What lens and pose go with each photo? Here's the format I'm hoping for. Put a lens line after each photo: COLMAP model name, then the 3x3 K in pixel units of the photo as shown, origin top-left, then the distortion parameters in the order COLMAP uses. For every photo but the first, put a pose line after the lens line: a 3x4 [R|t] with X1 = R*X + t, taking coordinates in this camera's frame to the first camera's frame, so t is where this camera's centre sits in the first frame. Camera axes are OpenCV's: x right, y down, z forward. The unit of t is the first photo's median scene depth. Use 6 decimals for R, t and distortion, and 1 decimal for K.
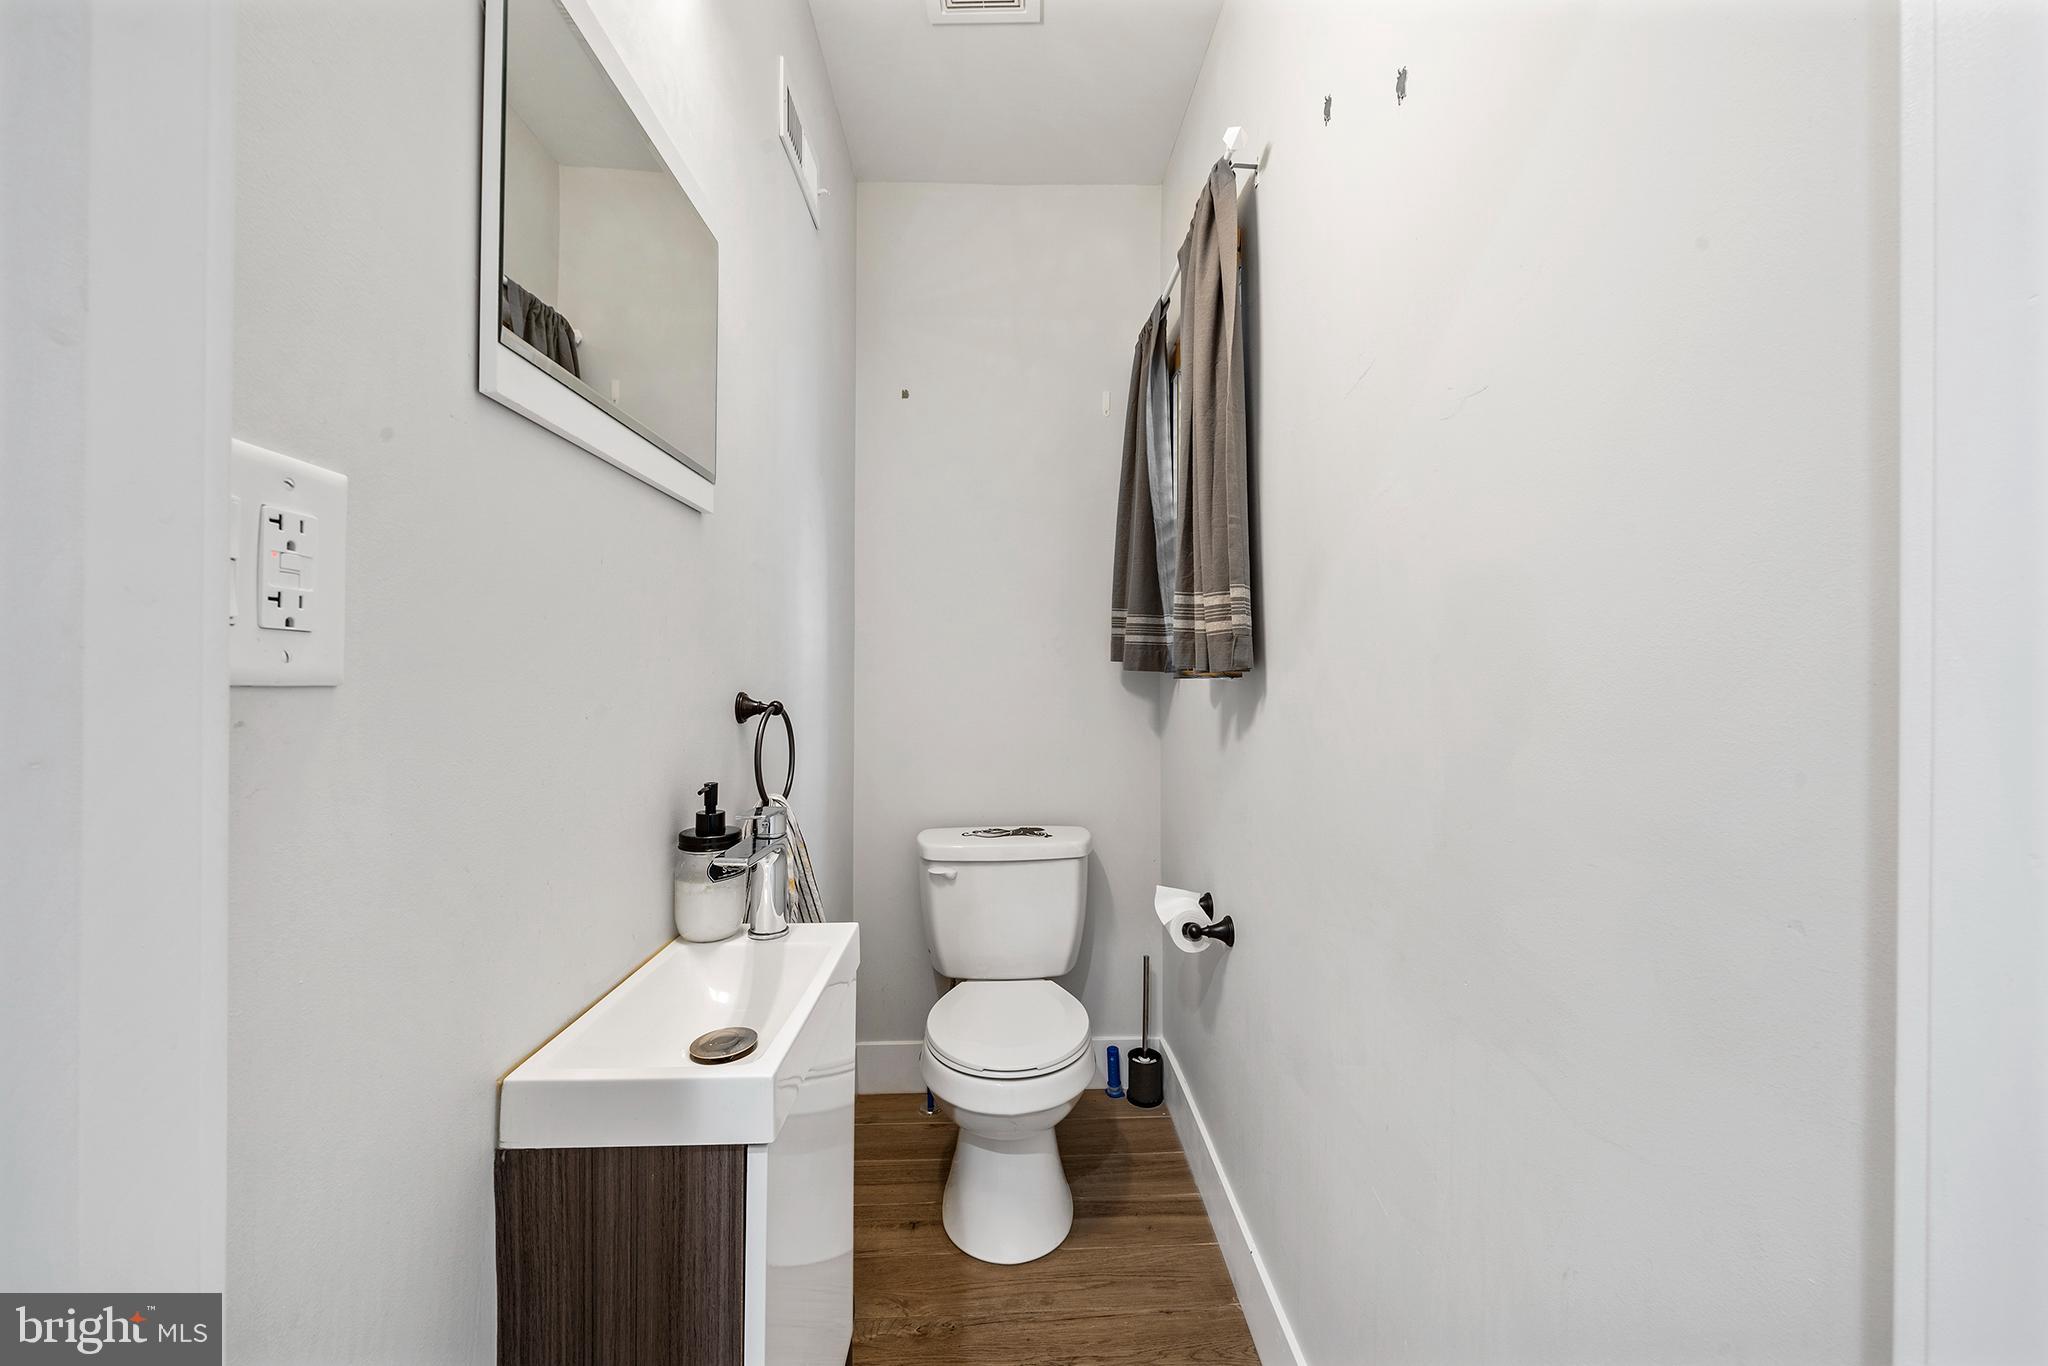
lens RADIAL K [[727.7, 0, 1033.4], [0, 727.7, 679.6], [0, 0, 1]] dist [-0.002273, -0.000020]
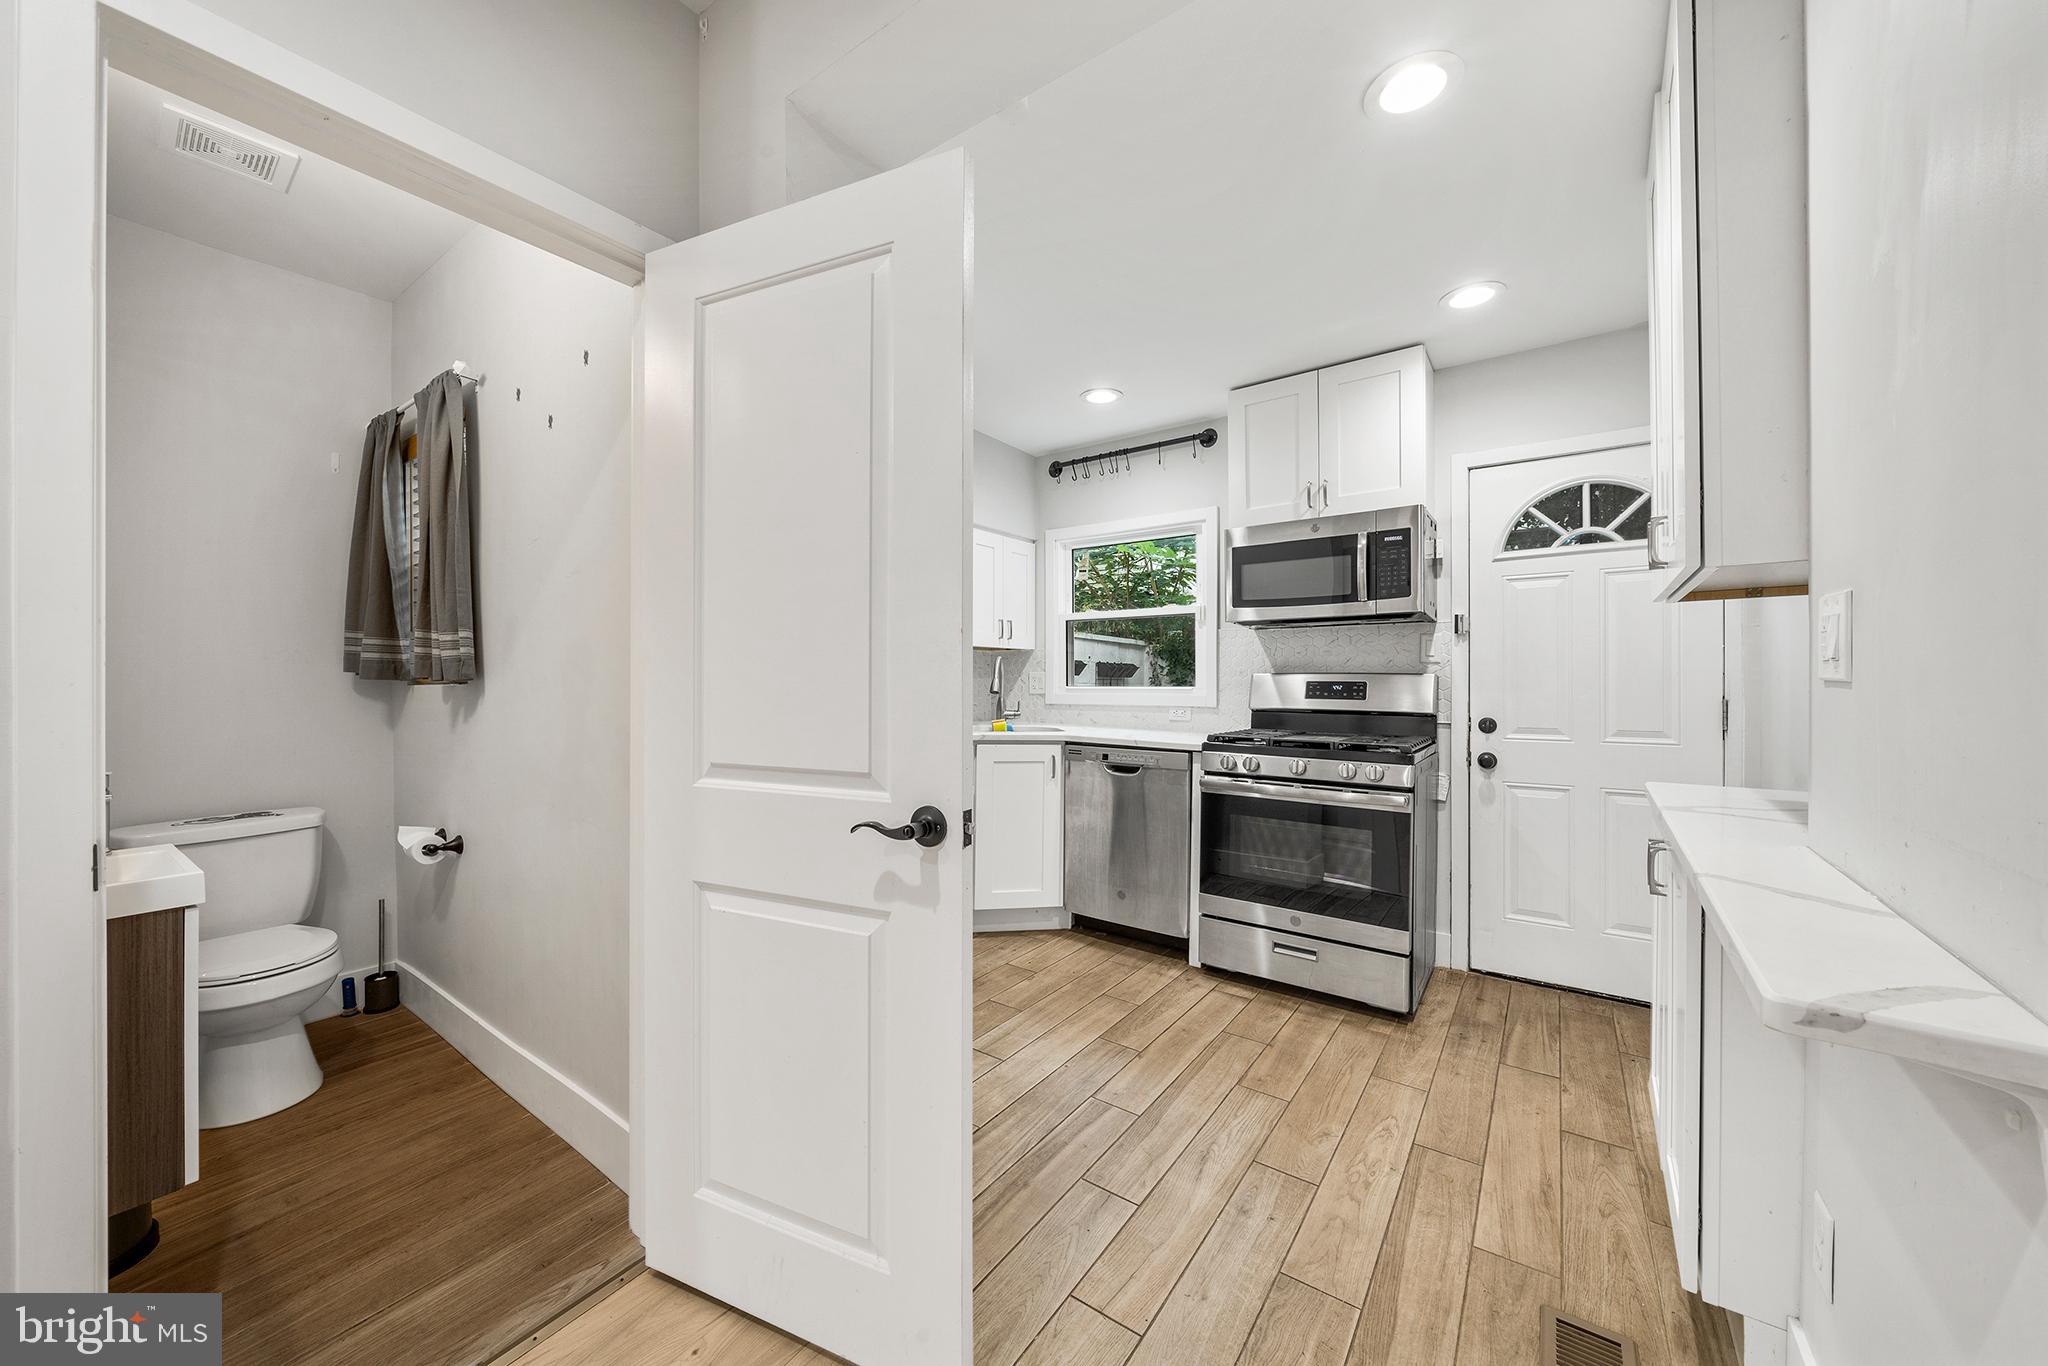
lens RADIAL K [[727.7, 0, 1012.1], [0, 727.7, 678.9], [0, 0, 1]] dist [-0.002273, -0.000020]
pose [[0.608283, -0.003225, 0.793714, -0.217473], [0.009276, 0.999952, -0.003046, 0.001418], [-0.793666, 0.009216, 0.608284, -0.790111]]
